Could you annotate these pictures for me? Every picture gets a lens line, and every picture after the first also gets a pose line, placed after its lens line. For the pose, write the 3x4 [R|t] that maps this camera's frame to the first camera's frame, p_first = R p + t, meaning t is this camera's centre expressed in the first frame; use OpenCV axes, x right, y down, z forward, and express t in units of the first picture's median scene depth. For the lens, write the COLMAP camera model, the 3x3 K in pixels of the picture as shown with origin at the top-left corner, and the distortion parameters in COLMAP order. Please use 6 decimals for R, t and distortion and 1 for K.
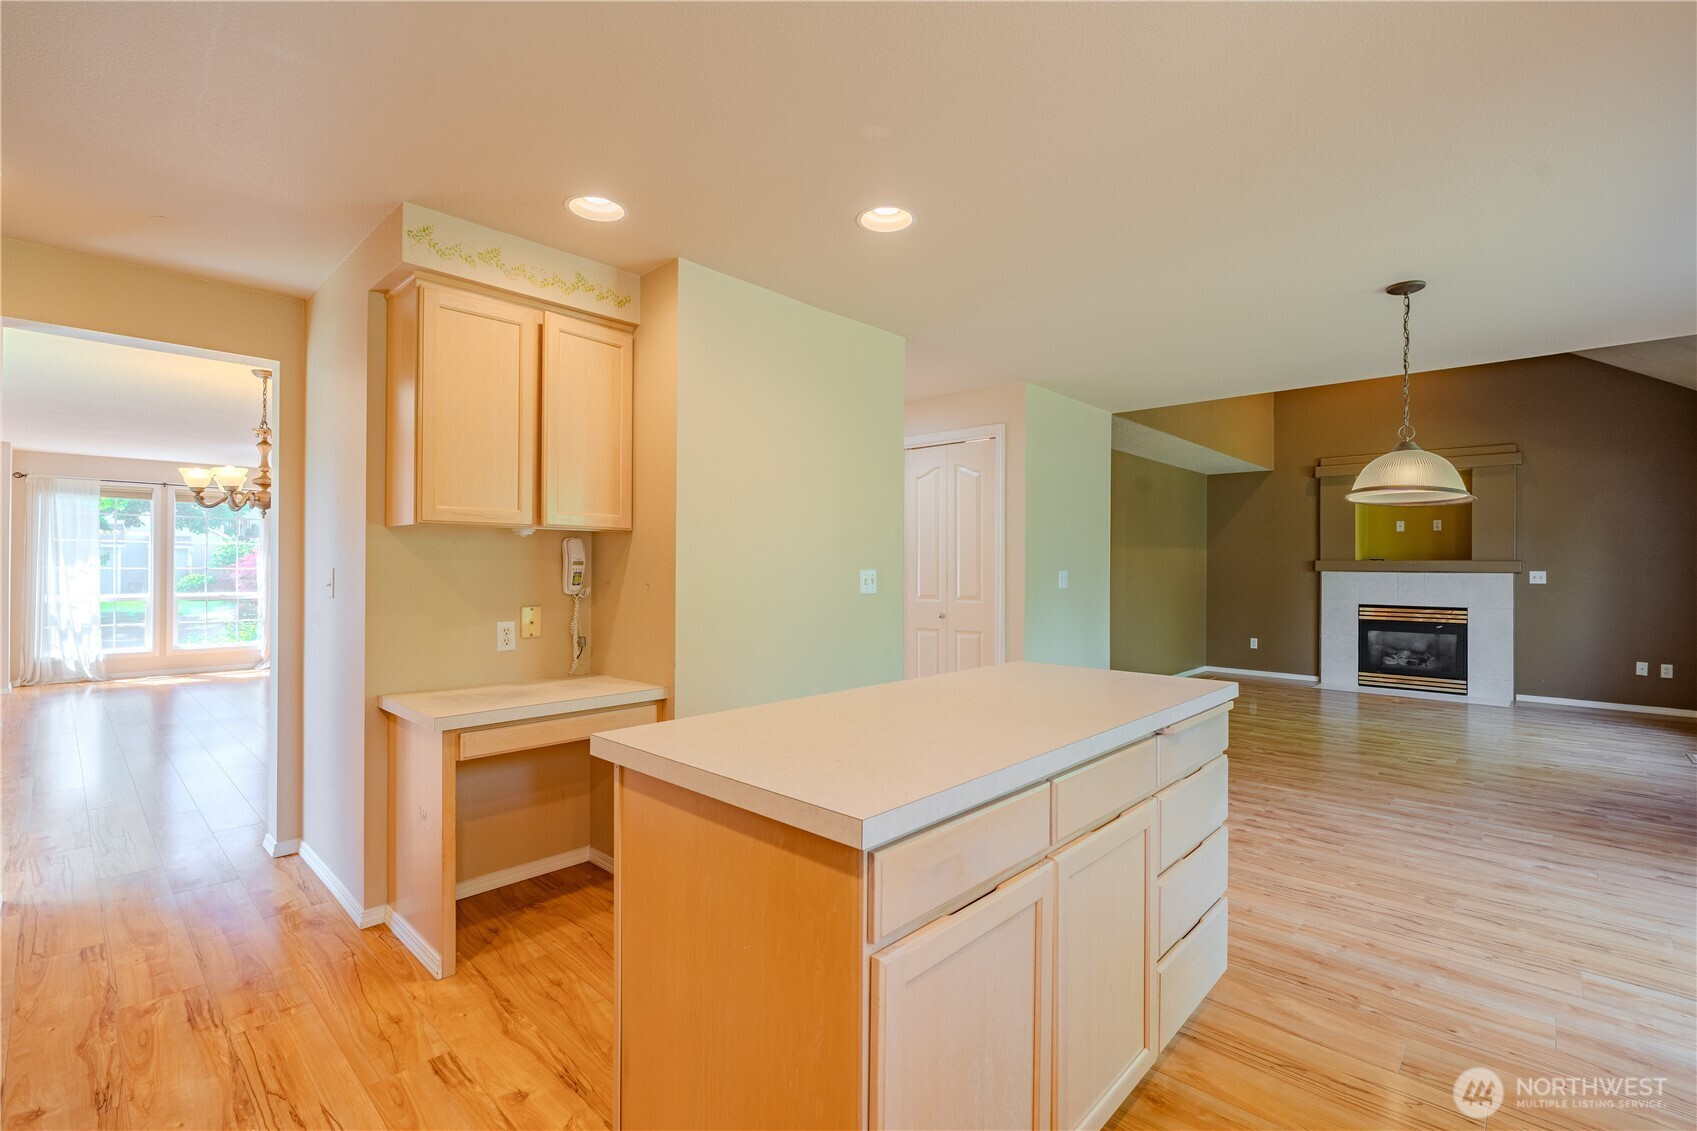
lens RADIAL K [[770.8, 0, 848.5], [0, 770.8, 565.5], [0, 0, 1]] dist [-0.000238, 0.000411]
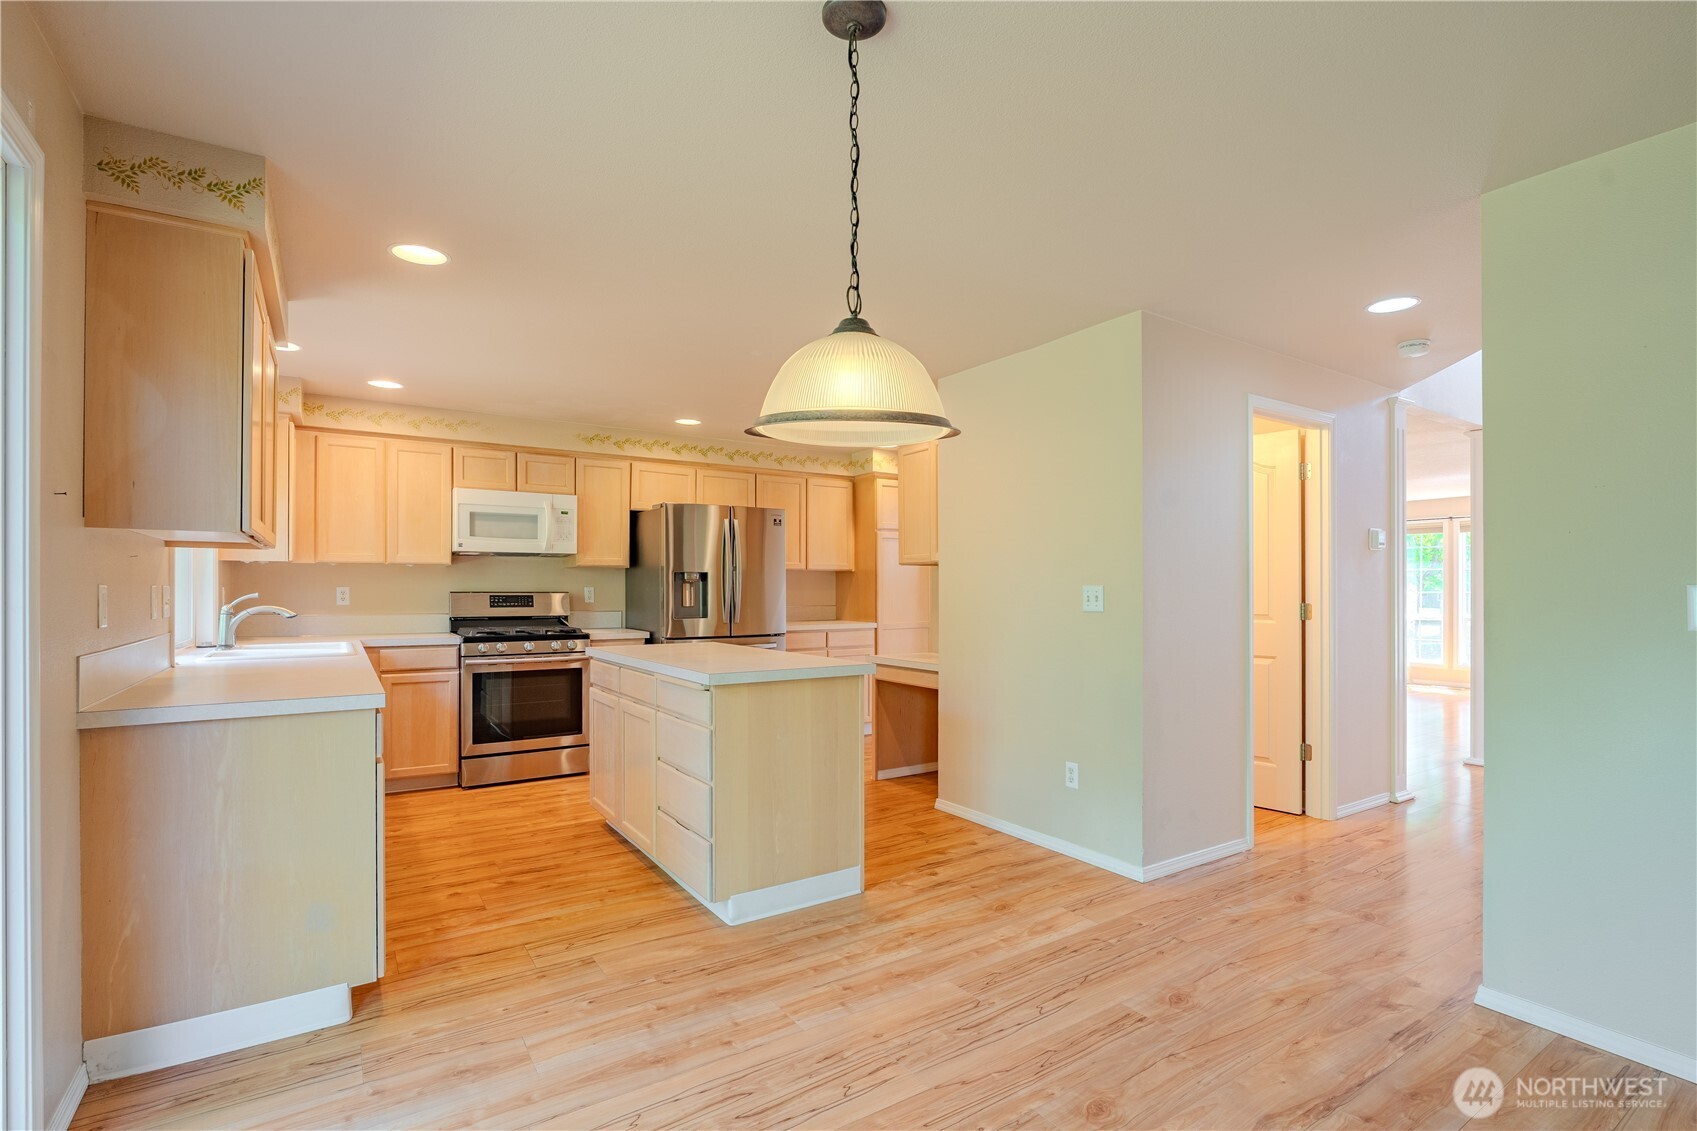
lens RADIAL K [[784.1, 0, 833.7], [0, 784.1, 588.9], [0, 0, 1]] dist [-0.009720, 0.000795]
pose [[-0.267381, -0.007565, -0.963561, 0.527465], [0.000163, 0.999969, -0.007896, 0.009242], [0.963591, -0.002269, -0.267372, 0.487727]]
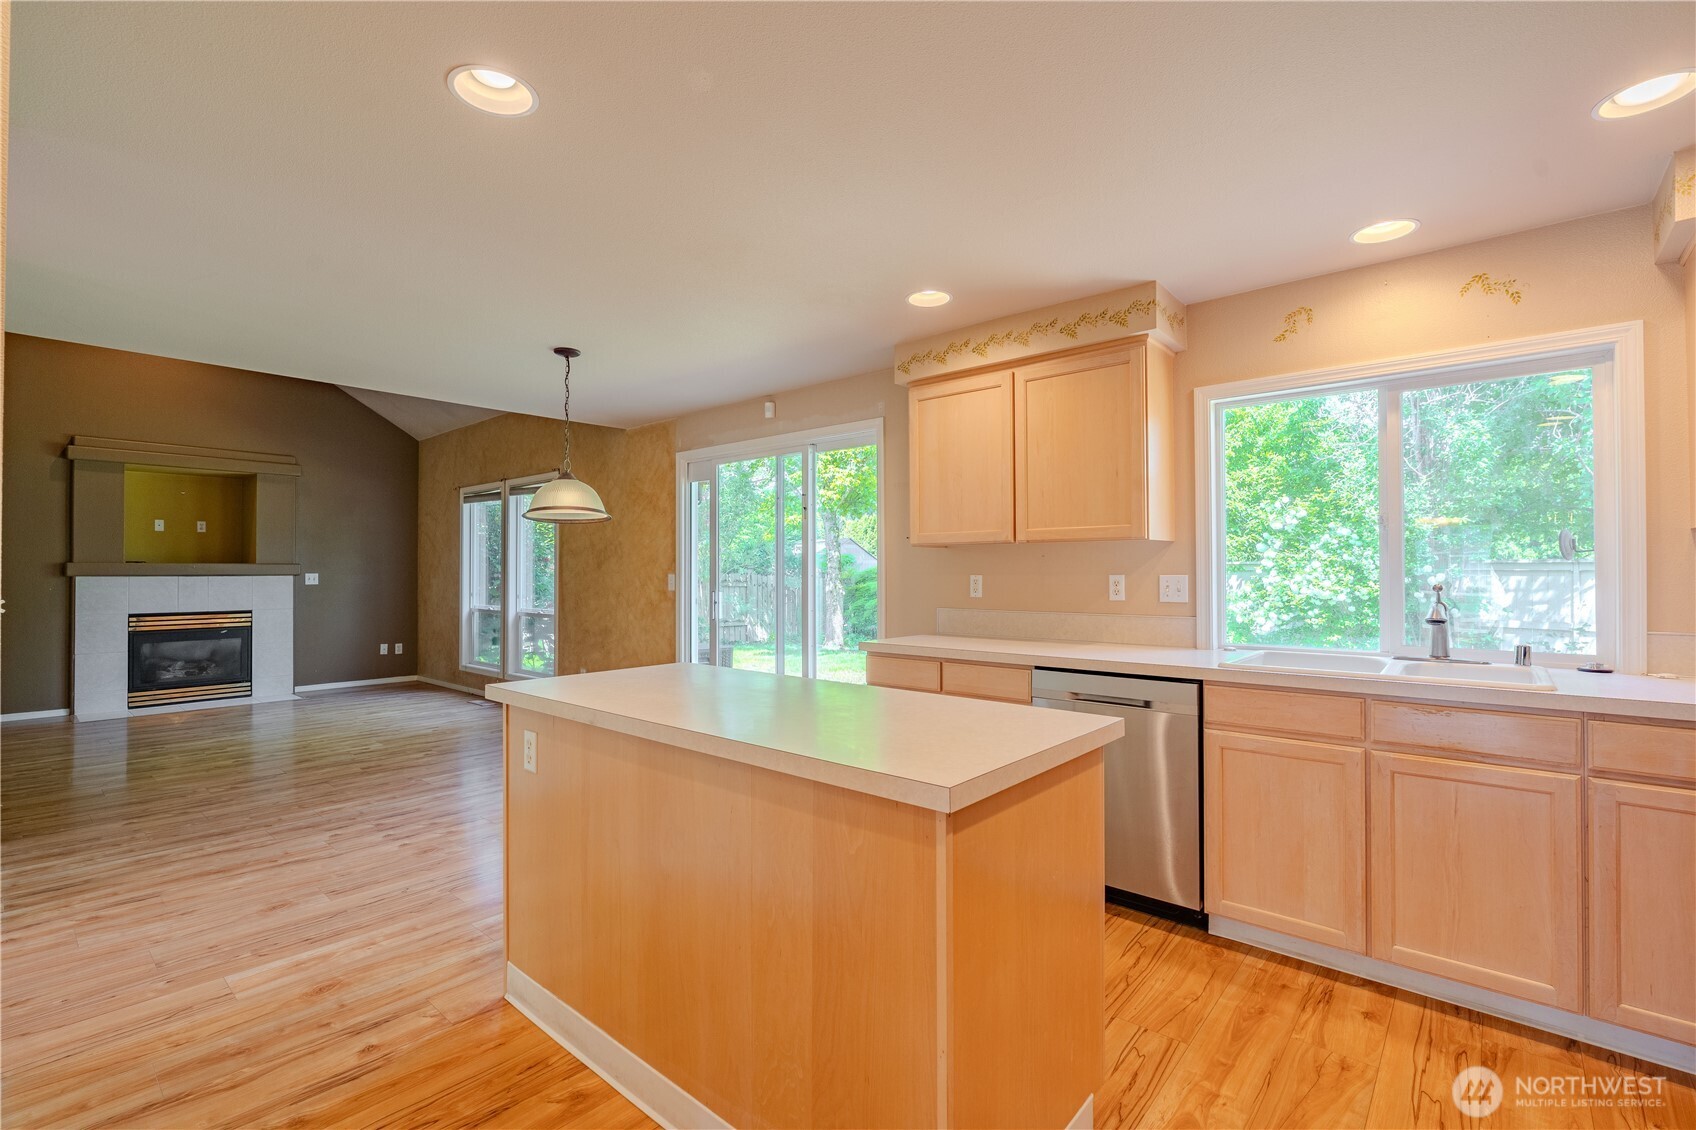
lens RADIAL K [[765.5, 0, 848.0], [0, 765.5, 565.0], [0, 0, 1]] dist [0.012166, -0.000065]
pose [[-0.027848, 0.001214, 0.999611, -0.244971], [0.001674, 0.999998, -0.001167, -0.002364], [-0.999611, 0.001641, -0.027850, 0.246381]]
